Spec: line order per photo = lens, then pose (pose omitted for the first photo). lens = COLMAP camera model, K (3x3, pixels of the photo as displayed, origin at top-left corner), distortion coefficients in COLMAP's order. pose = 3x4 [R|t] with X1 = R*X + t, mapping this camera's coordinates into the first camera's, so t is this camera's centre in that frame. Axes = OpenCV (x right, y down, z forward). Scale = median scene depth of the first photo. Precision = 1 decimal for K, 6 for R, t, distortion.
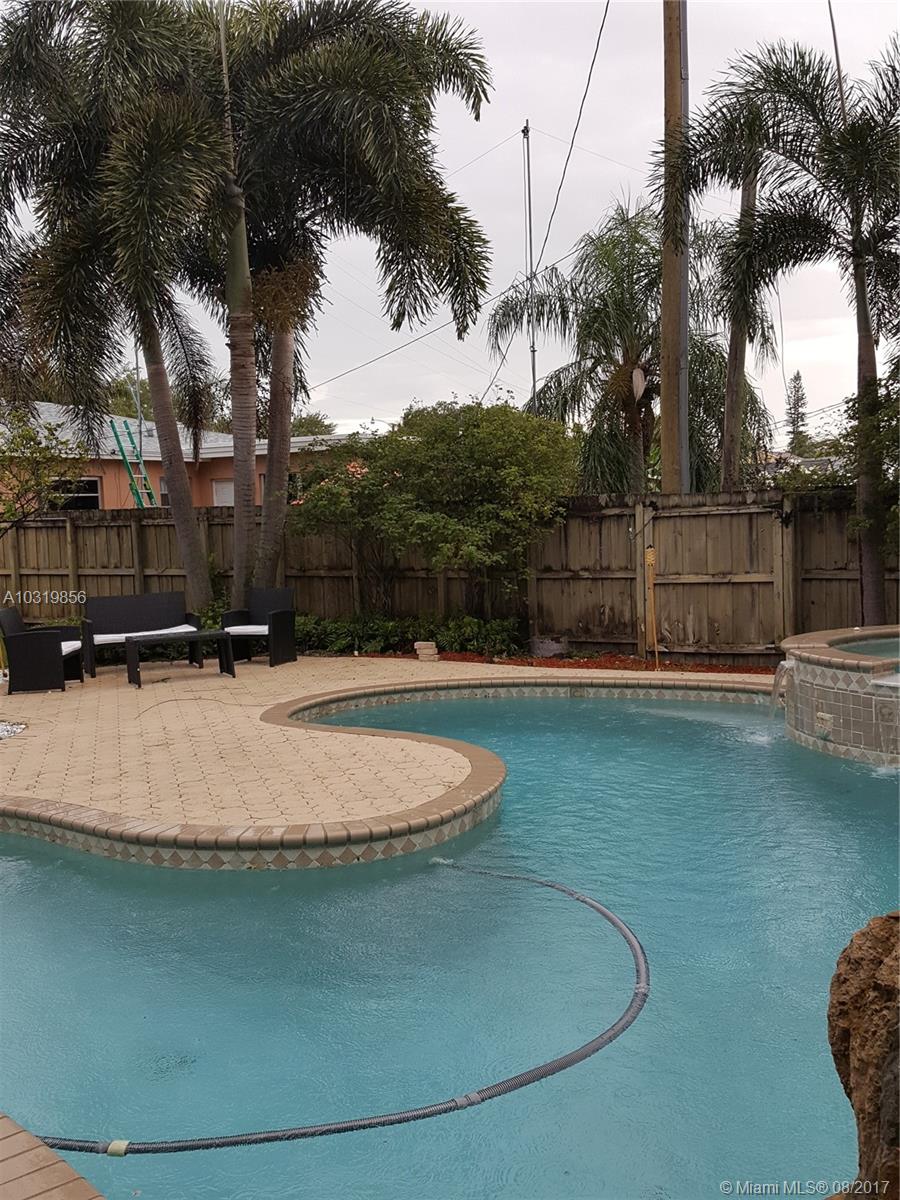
lens RADIAL K [[1223.4, 0, 449.9], [0, 1223.4, 598.4], [0, 0, 1]] dist [0.144556, 0.000000]
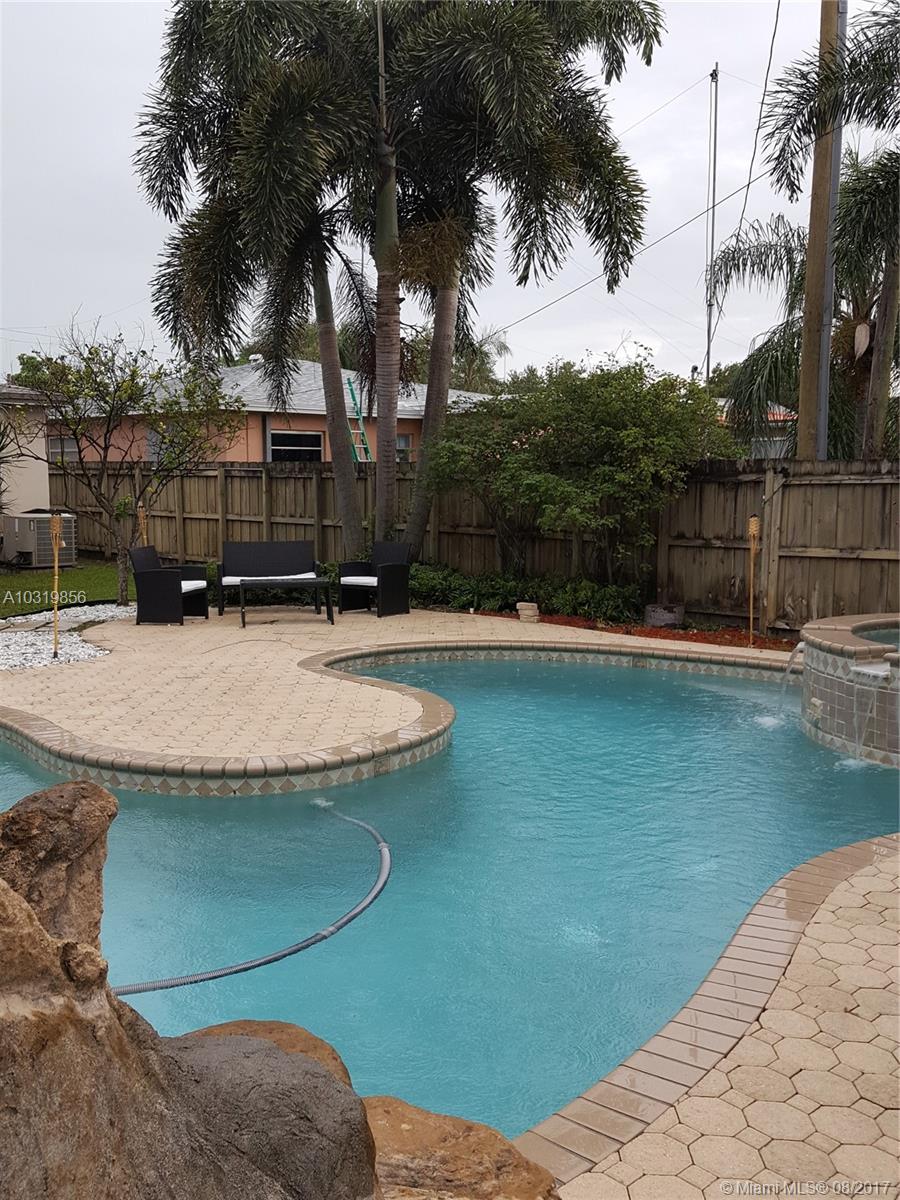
lens RADIAL K [[1223.4, 0, 409.7], [0, 1223.4, 610.5], [0, 0, 1]] dist [0.144556, 0.000000]
pose [[0.961507, 0.064339, -0.267143, 0.151567], [-0.053049, 0.997376, 0.049274, -0.002328], [0.269612, -0.033205, 0.962396, 0.011145]]
